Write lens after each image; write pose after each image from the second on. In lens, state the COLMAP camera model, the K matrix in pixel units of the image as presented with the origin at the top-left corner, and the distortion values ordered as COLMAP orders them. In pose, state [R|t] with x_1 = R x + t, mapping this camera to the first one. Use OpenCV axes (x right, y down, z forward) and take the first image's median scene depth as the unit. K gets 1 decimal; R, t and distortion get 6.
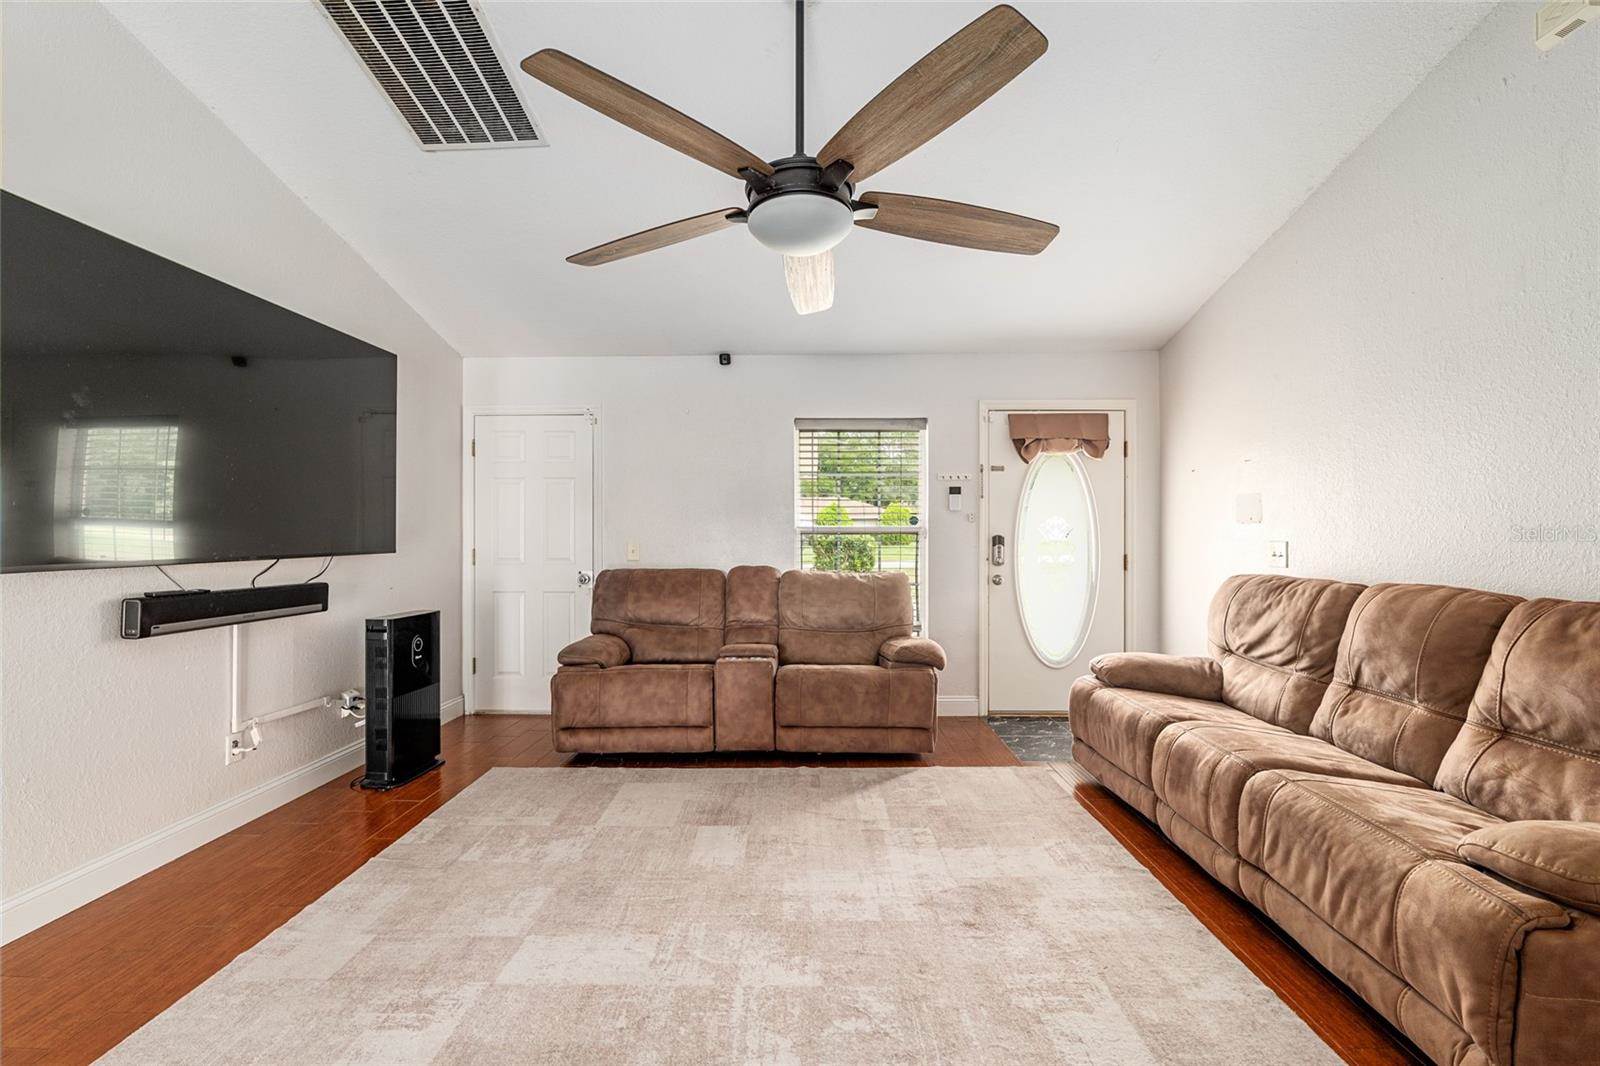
lens RADIAL K [[669.5, 0, 797.3], [0, 669.5, 534.4], [0, 0, 1]] dist [-0.011219, 0.000237]
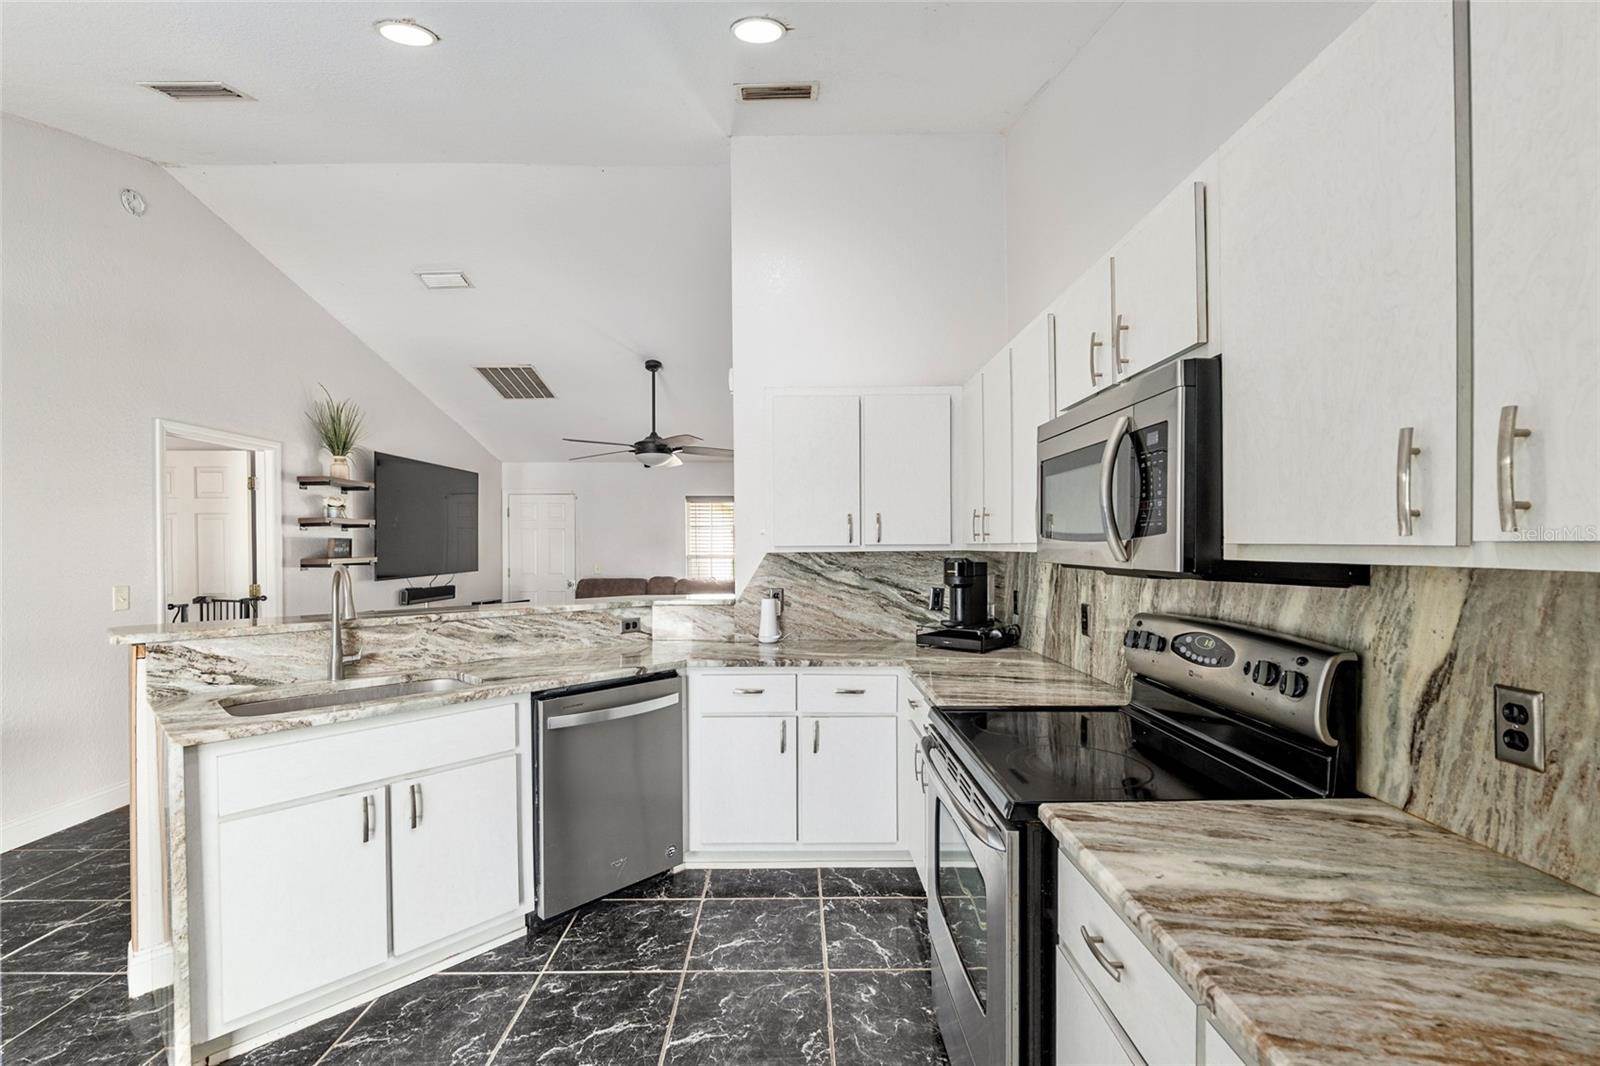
lens RADIAL K [[700.1, 0, 801.0], [0, 700.1, 547.7], [0, 0, 1]] dist [-0.011952, 0.002326]
pose [[0.999203, -0.003331, 0.039785, 0.299352], [0.003108, 0.999979, 0.005653, -0.053662], [-0.039803, -0.005524, 0.999192, -1.185542]]
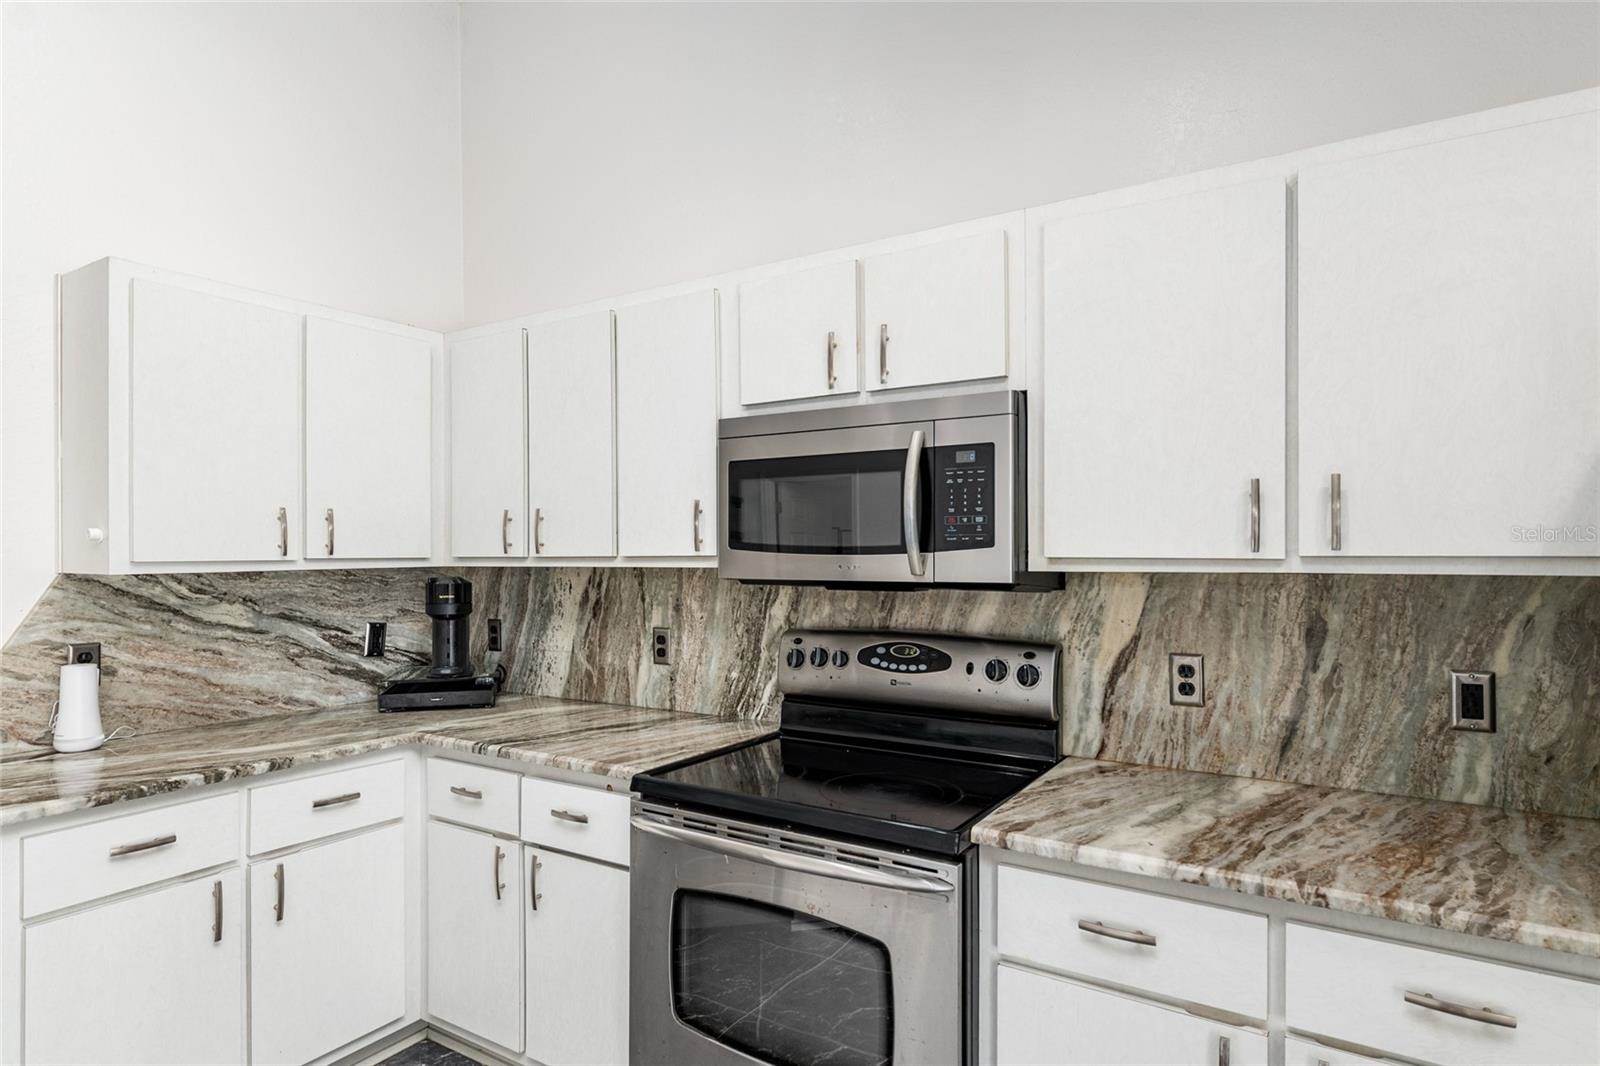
lens RADIAL K [[878.9, 0, 805.3], [0, 878.9, 548.9], [0, 0, 1]] dist [-0.007372, -0.000119]
pose [[0.504987, 0.002625, 0.863123, 0.019593], [0.002846, 0.999985, -0.004706, -0.055768], [-0.863122, 0.004832, 0.504972, -0.980879]]
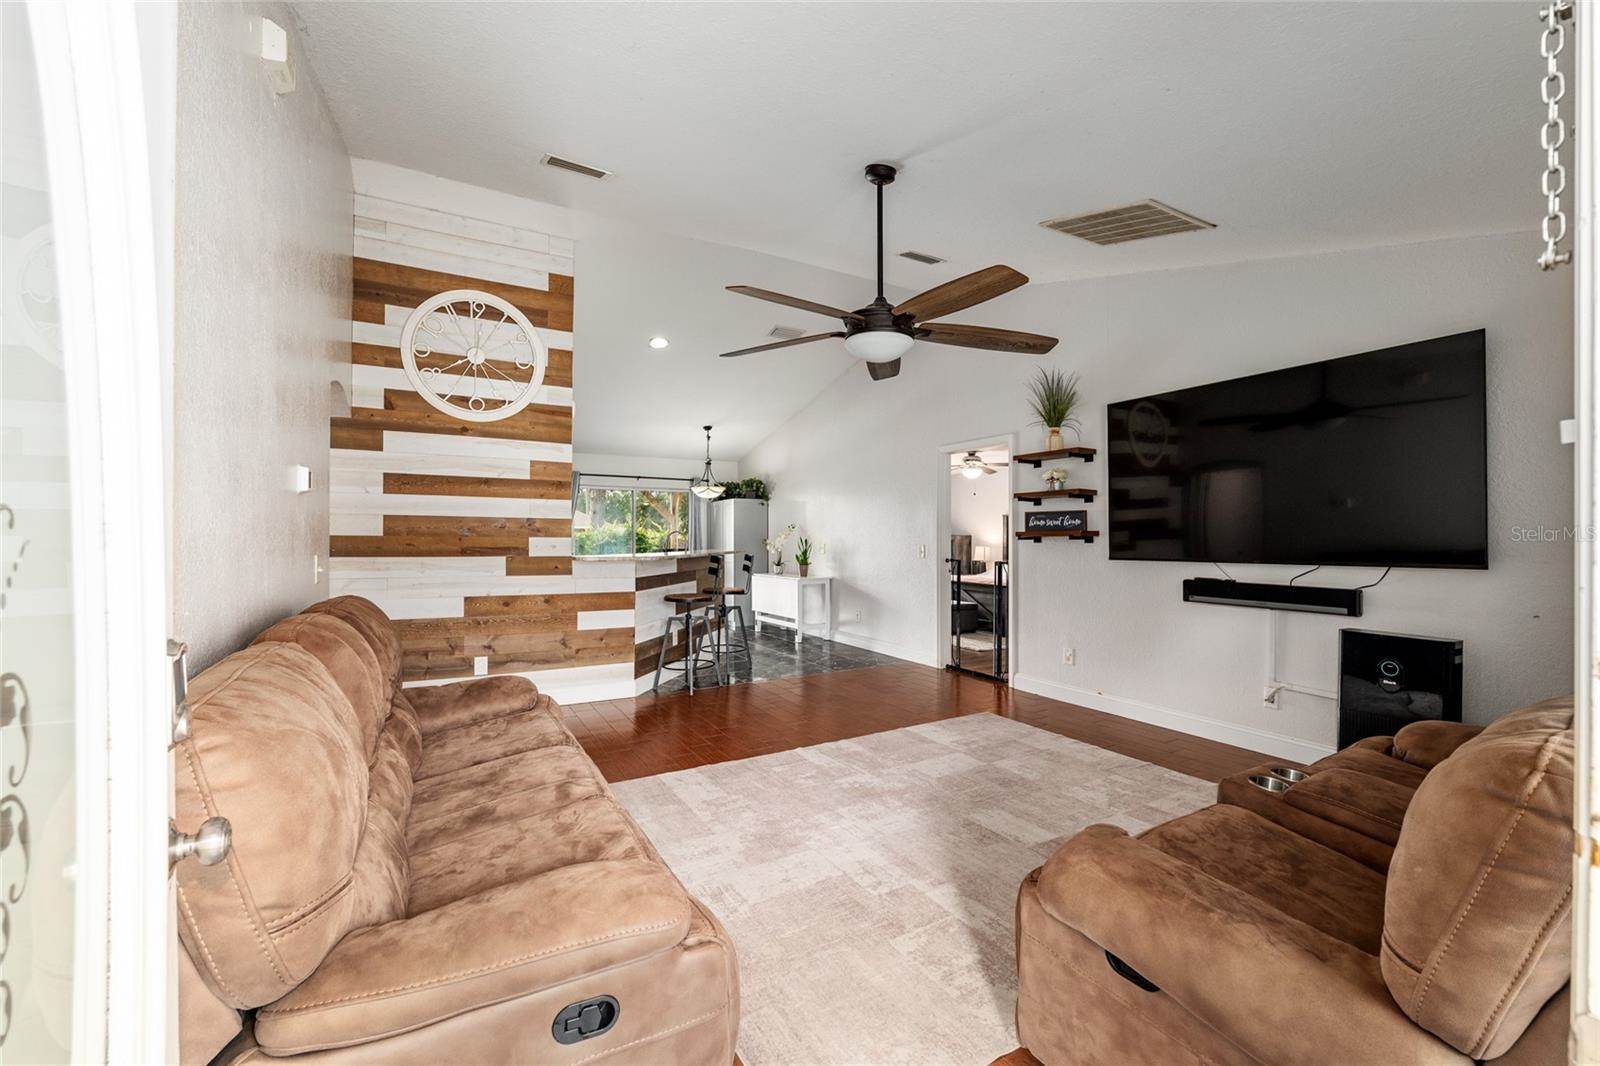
lens RADIAL K [[668.3, 0, 806.2], [0, 668.3, 539.3], [0, 0, 1]] dist [-0.009991, -0.000153]
pose [[-0.855959, 0.005437, -0.517015, 0.548875], [0.004070, 0.999985, 0.003778, -0.015859], [0.517028, 0.001129, -0.855968, 1.303471]]
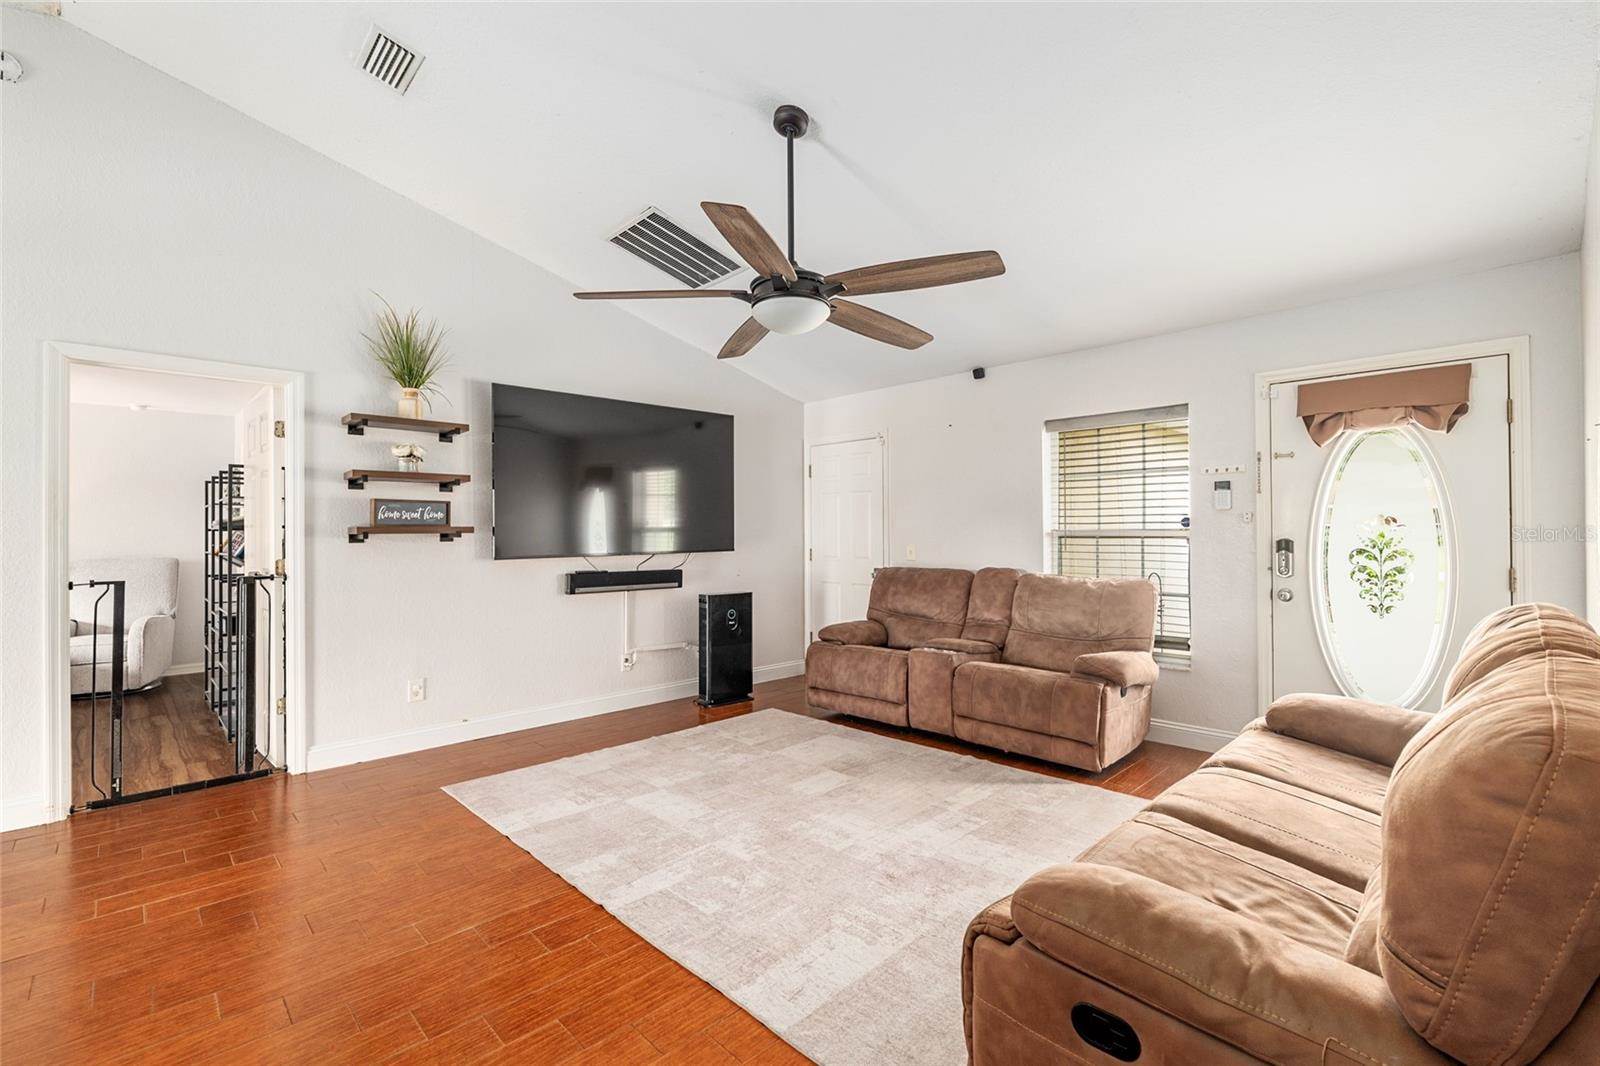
lens RADIAL K [[700.1, 0, 796.8], [0, 700.1, 519.4], [0, 0, 1]] dist [-0.011952, 0.002326]
pose [[0.716685, -0.016993, -0.697190, 0.581351], [0.006370, 0.999821, -0.017822, -0.013543], [0.697368, 0.008331, 0.716665, -0.001428]]
